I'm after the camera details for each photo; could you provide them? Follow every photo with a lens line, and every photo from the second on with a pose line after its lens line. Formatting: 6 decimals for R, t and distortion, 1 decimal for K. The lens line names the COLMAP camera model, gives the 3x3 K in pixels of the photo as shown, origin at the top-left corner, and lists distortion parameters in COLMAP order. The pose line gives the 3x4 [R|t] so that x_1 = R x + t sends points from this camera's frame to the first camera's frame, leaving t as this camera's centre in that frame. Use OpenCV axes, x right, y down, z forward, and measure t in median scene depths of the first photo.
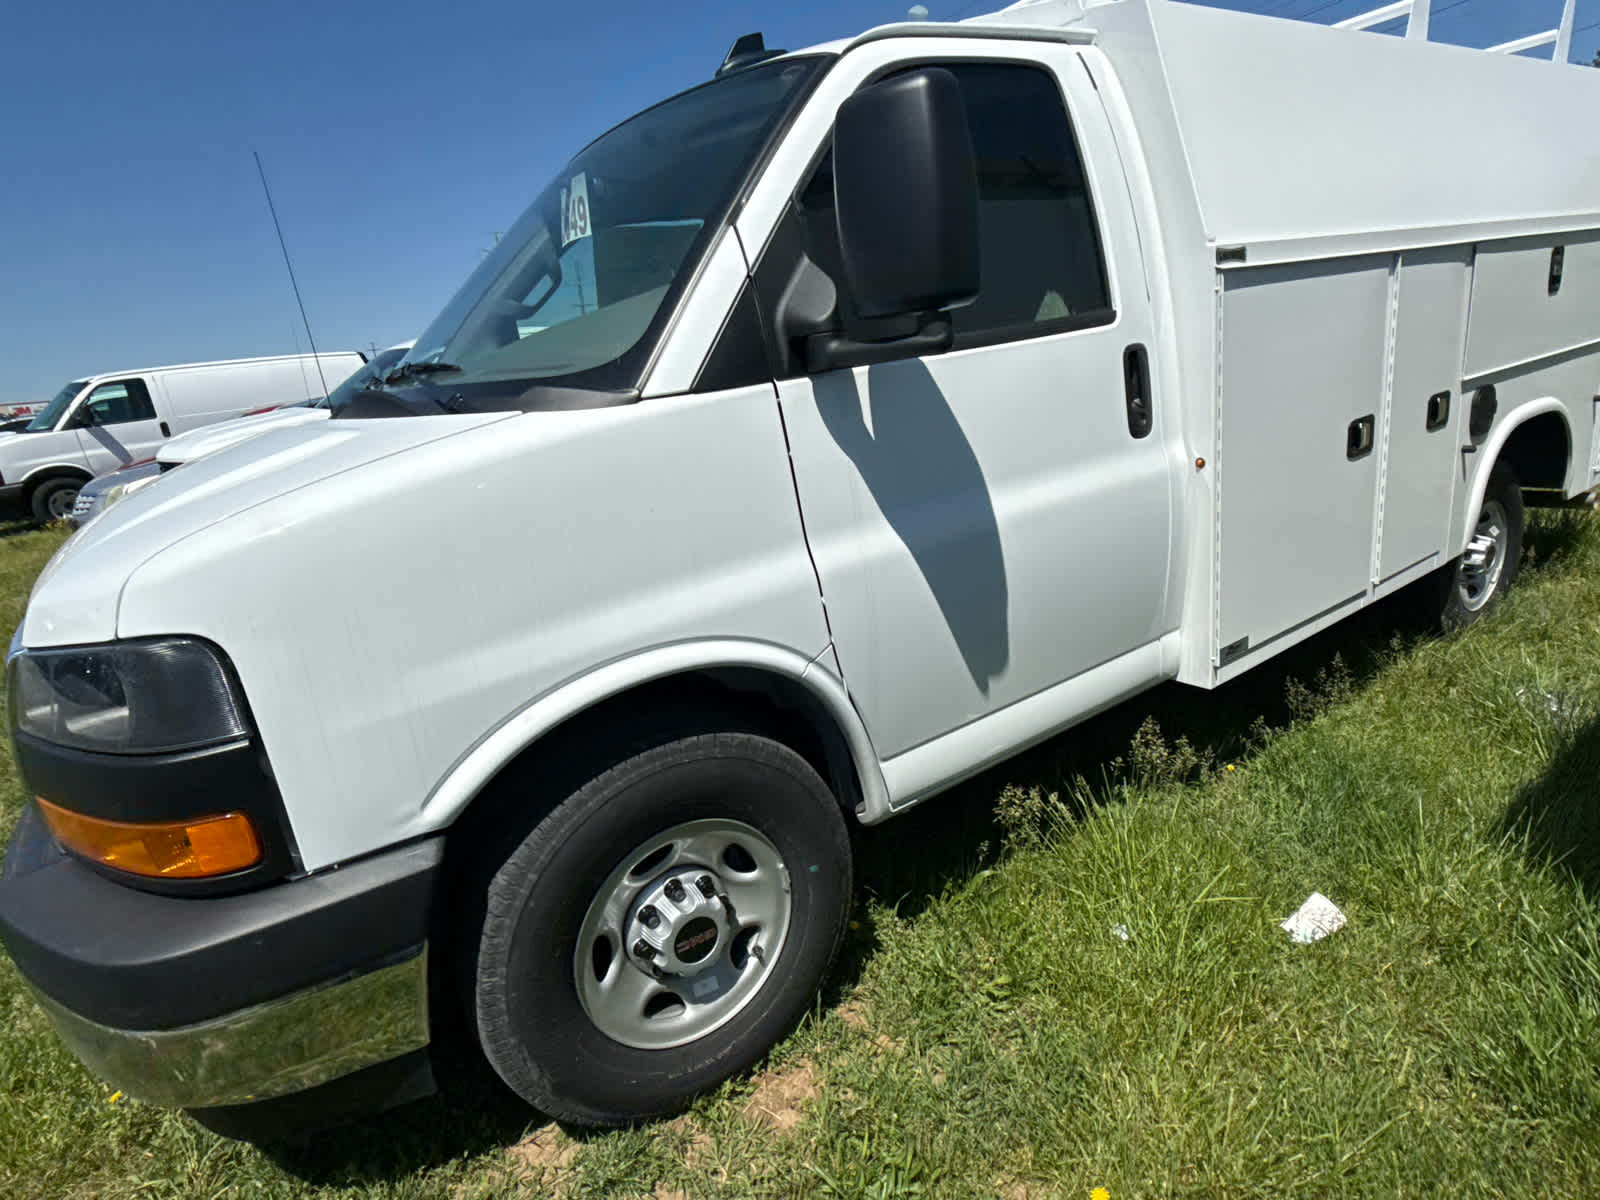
lens RADIAL K [[883.4, 0, 803.4], [0, 883.4, 601.3], [0, 0, 1]] dist [0.001669, -0.001289]
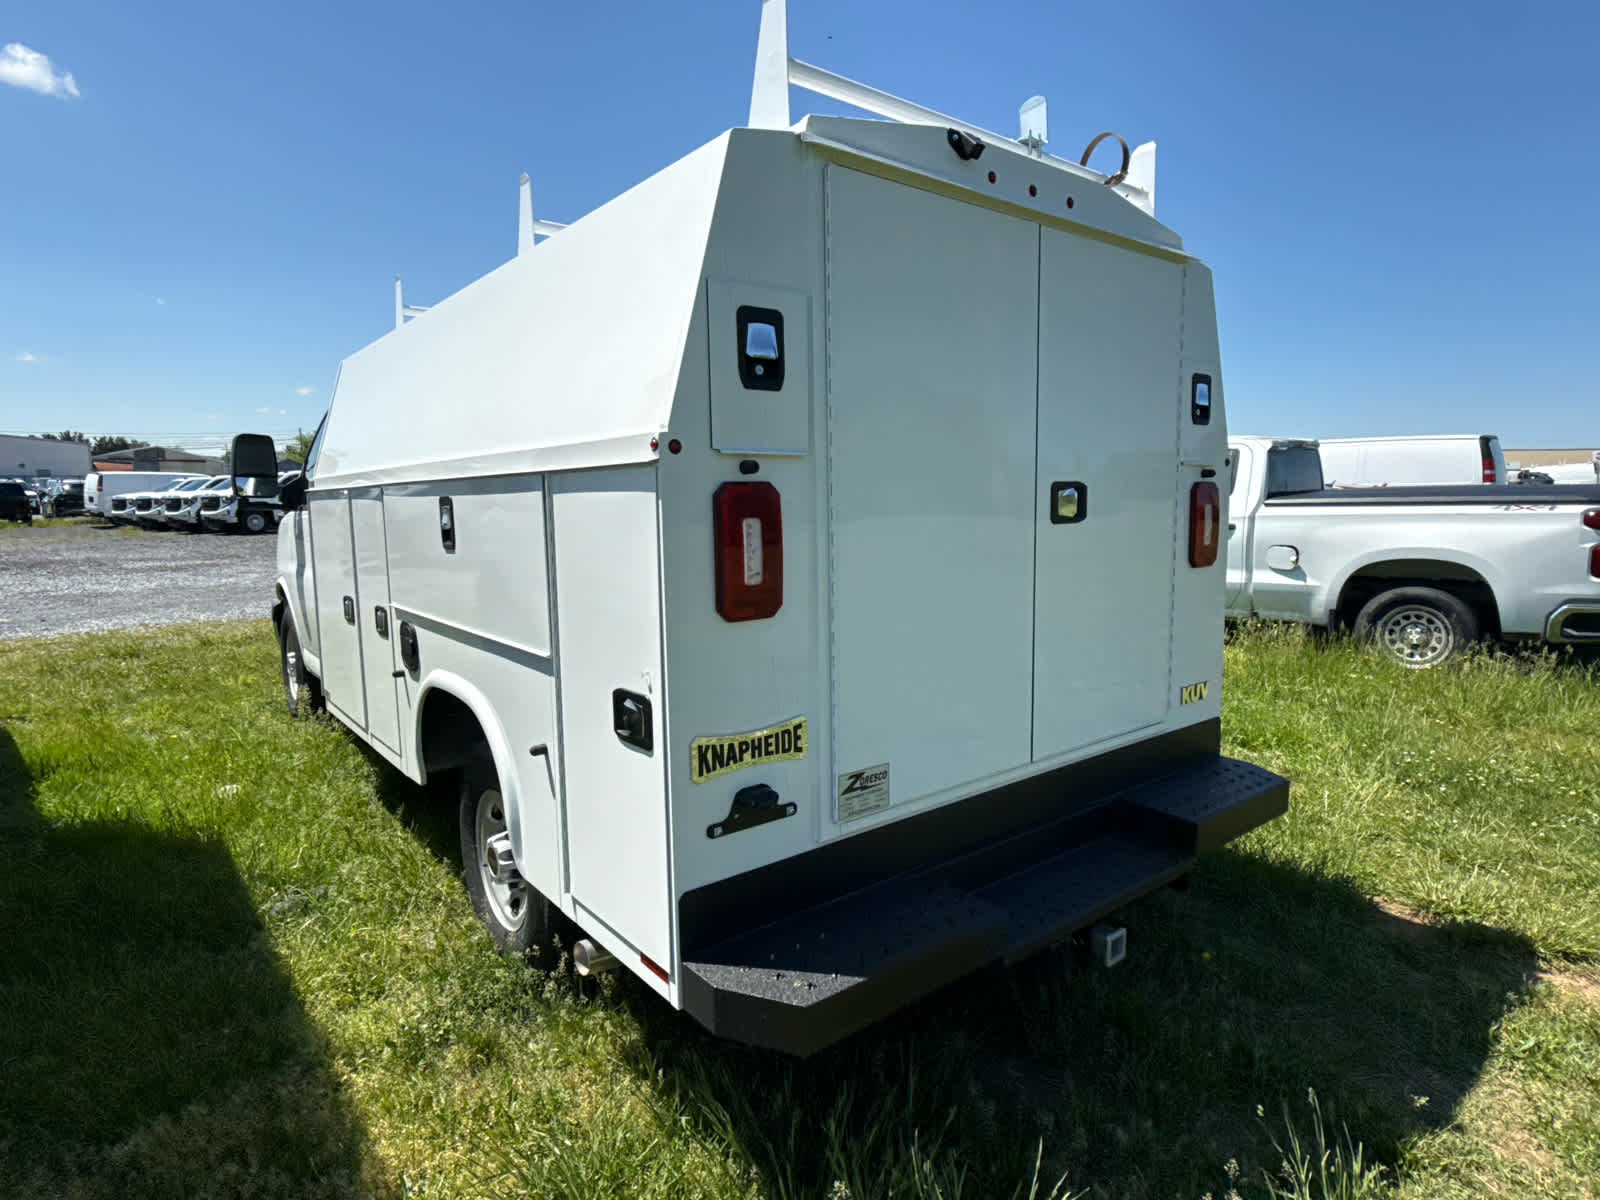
lens RADIAL K [[882.3, 0, 800.0], [0, 882.3, 600.0], [0, 0, 1]] dist [-0.000623, 0.000800]
pose [[0.089159, 0.230797, -0.968908, 2.627438], [-0.278246, 0.939824, 0.198265, -0.876456], [0.956363, 0.251918, 0.148012, 1.902462]]
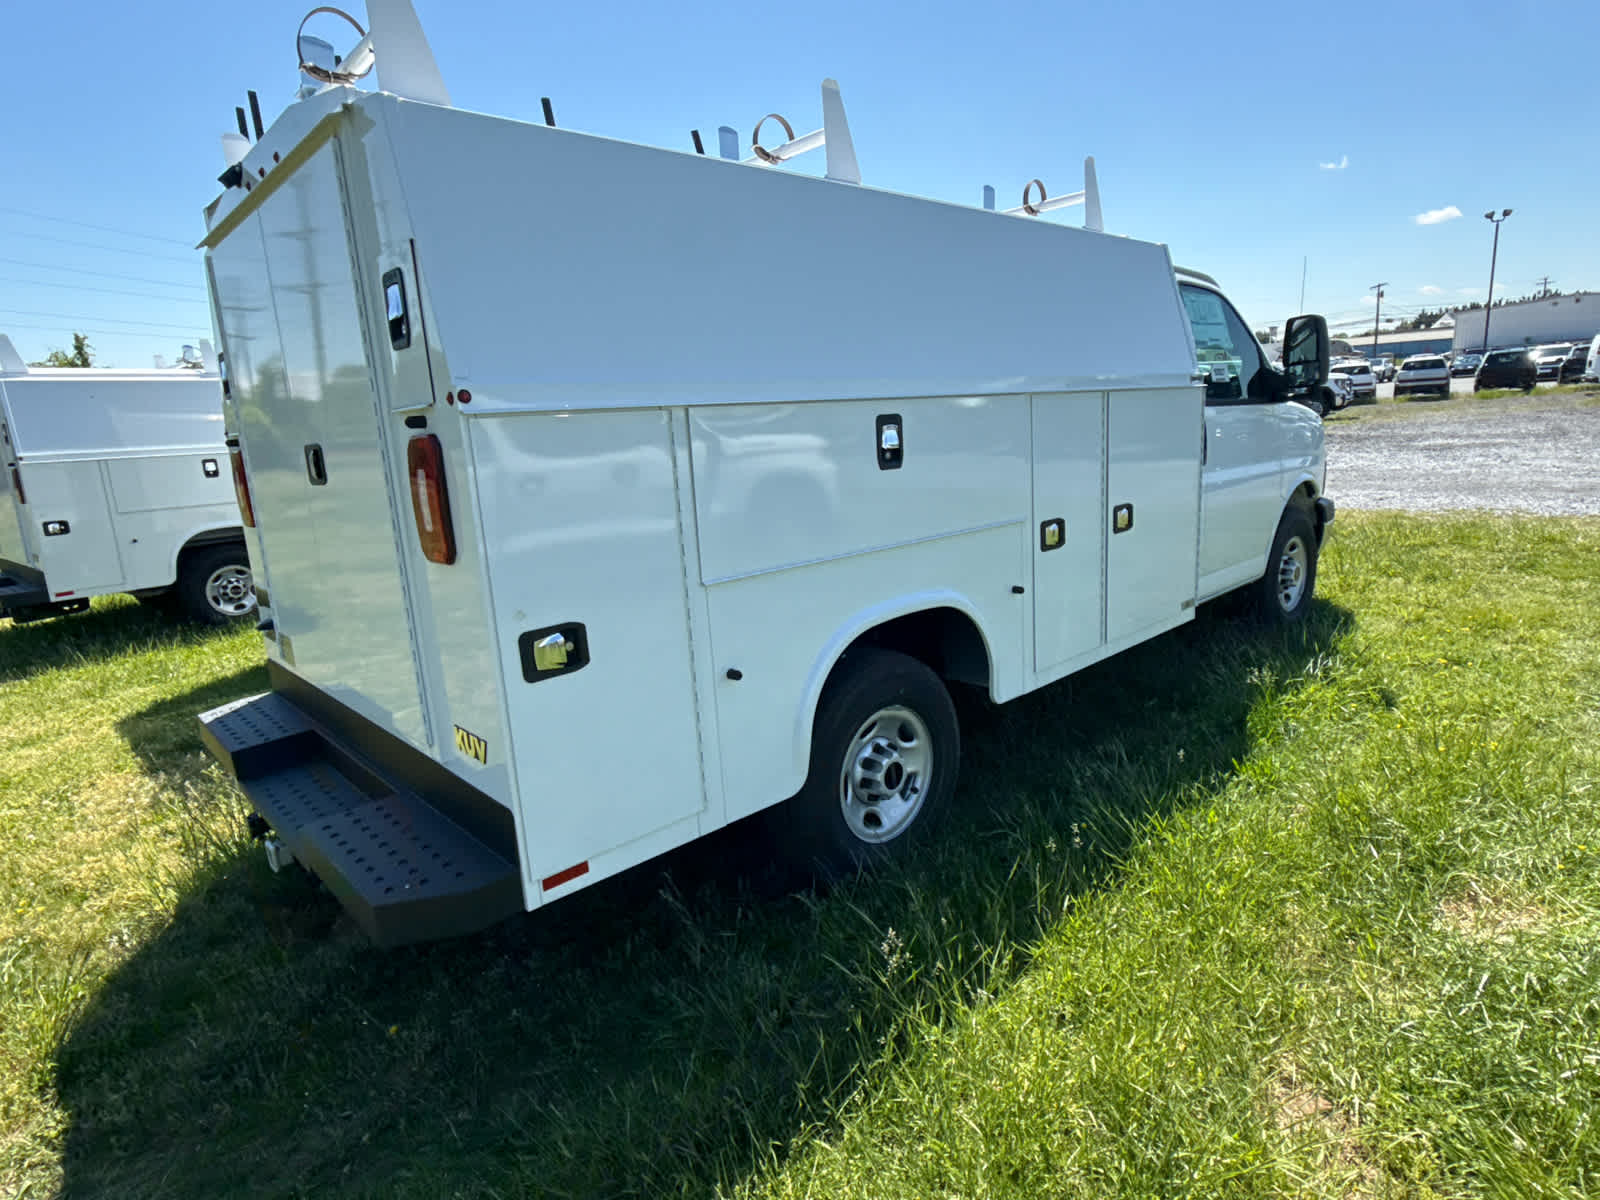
lens RADIAL K [[882.3, 0, 800.0], [0, 882.3, 600.0], [0, 0, 1]] dist [-0.000623, 0.000800]
pose [[-0.970210, 0.208643, -0.123129, 1.085703], [0.126407, 0.869542, 0.477407, -1.181370], [0.206674, 0.447621, -0.870012, 3.586142]]
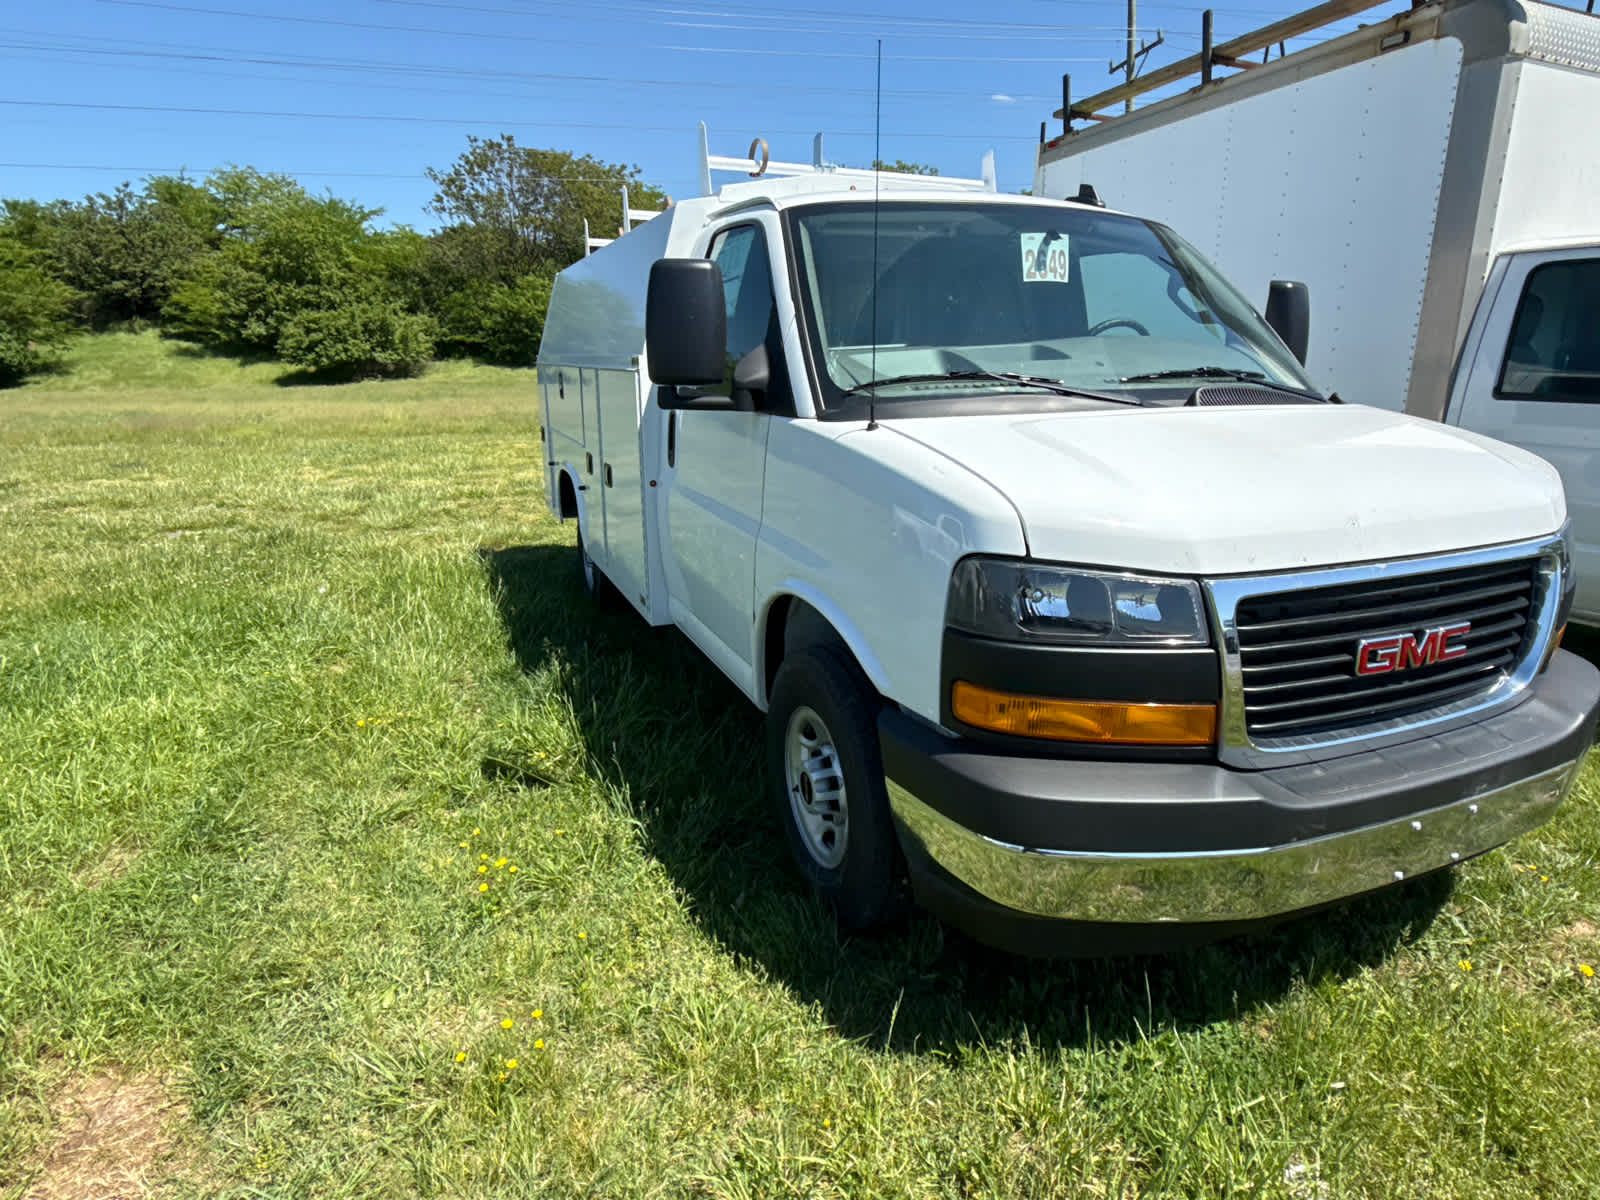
lens RADIAL K [[882.3, 0, 800.0], [0, 882.3, 600.0], [0, 0, 1]] dist [-0.000623, 0.000800]
pose [[0.188984, -0.139566, 0.972011, -1.782433], [0.250910, 0.963854, 0.089611, -0.201945], [-0.949384, 0.226952, 0.217172, 1.315603]]
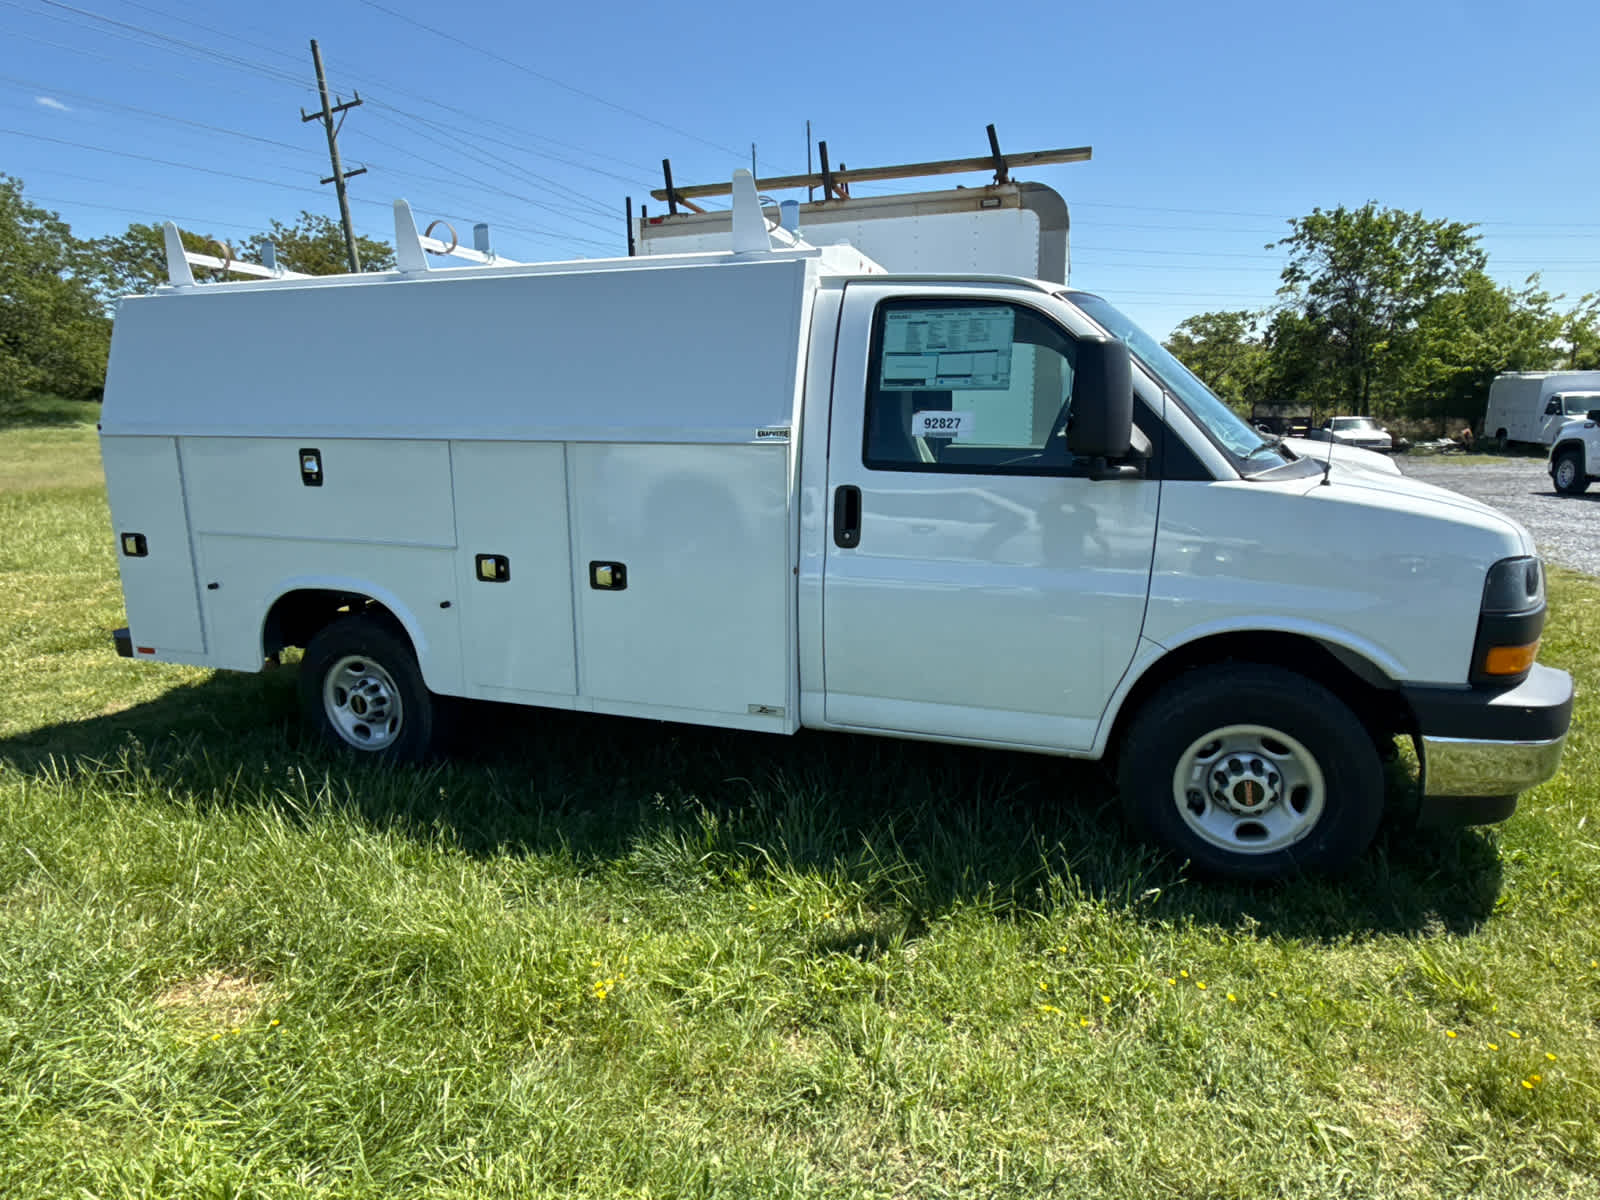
lens RADIAL K [[882.3, 0, 800.0], [0, 882.3, 600.0], [0, 0, 1]] dist [-0.000623, 0.000800]
pose [[-0.614750, -0.039042, 0.787755, -1.303516], [0.292034, 0.916521, 0.273322, -0.715349], [-0.732666, 0.398076, -0.552030, 2.797271]]
